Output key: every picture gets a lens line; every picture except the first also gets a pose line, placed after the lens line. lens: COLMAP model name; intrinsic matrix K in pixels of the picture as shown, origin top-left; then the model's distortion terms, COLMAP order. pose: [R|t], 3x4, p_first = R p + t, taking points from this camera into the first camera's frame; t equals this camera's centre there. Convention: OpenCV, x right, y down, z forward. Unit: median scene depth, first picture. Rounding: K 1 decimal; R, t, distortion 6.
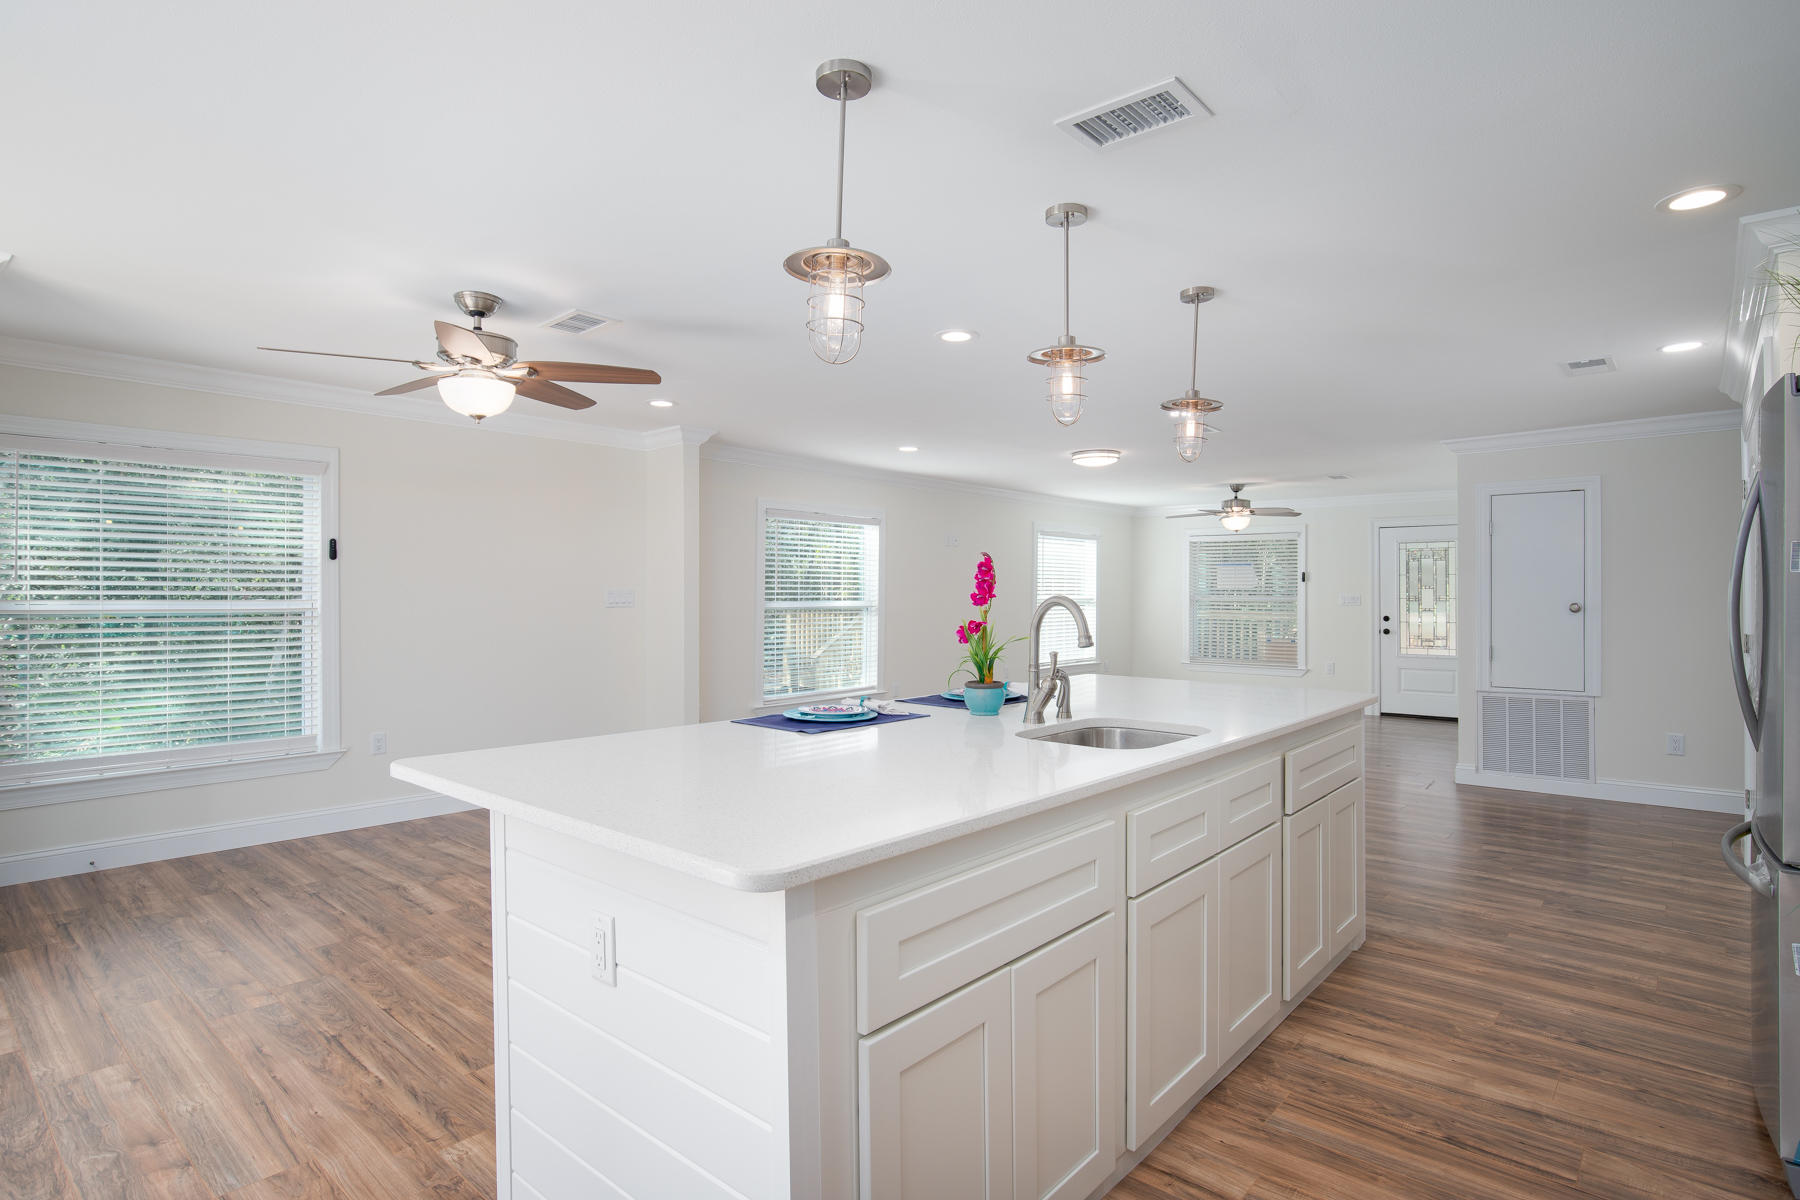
lens RADIAL K [[918.9, 0, 900.0], [0, 918.9, 600.0], [0, 0, 1]] dist [-0.001828, -0.000332]
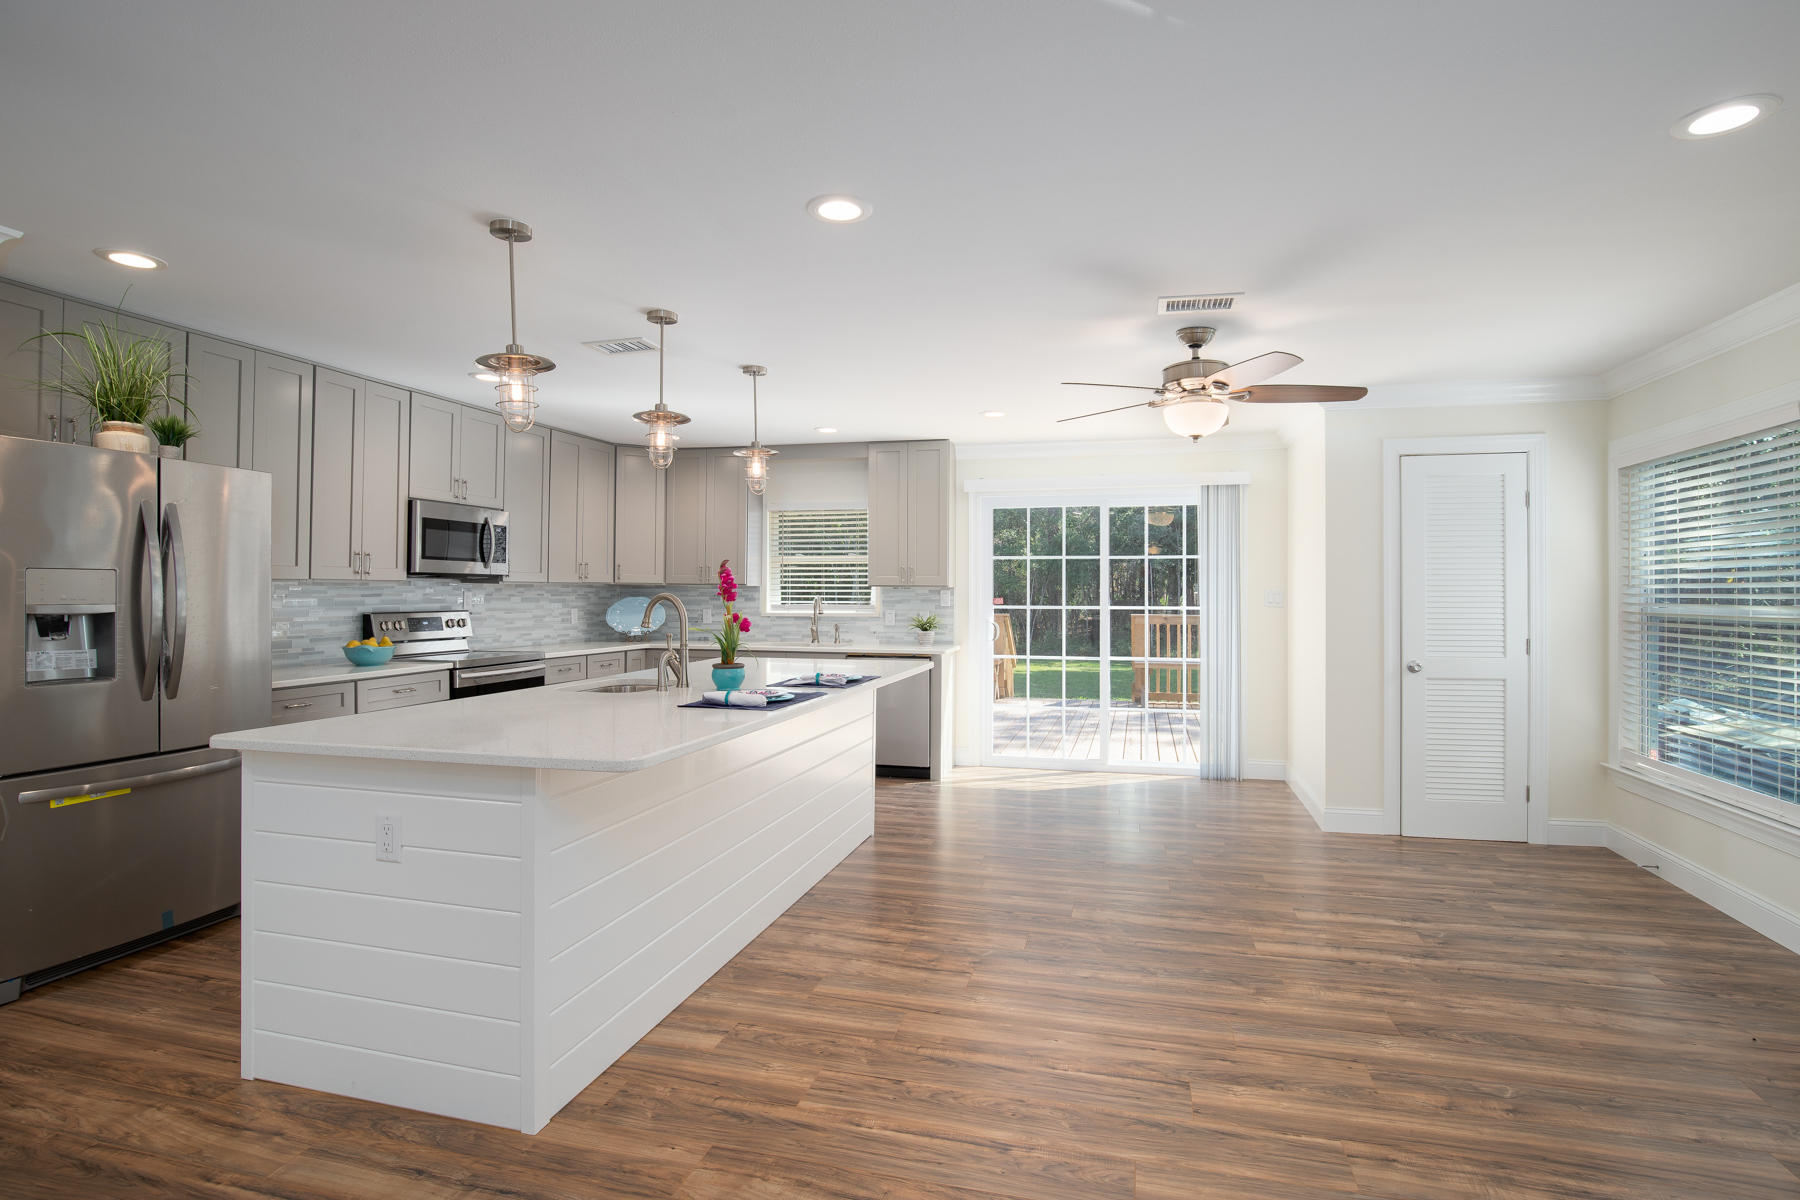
lens RADIAL K [[909.1, 0, 904.4], [0, 909.1, 589.8], [0, 0, 1]] dist [-0.001750, 0.000137]
pose [[-0.893992, -0.005595, -0.448048, 0.309640], [-0.005966, 0.999982, -0.000584, -0.009355], [0.448043, 0.002152, -0.894009, 1.587061]]
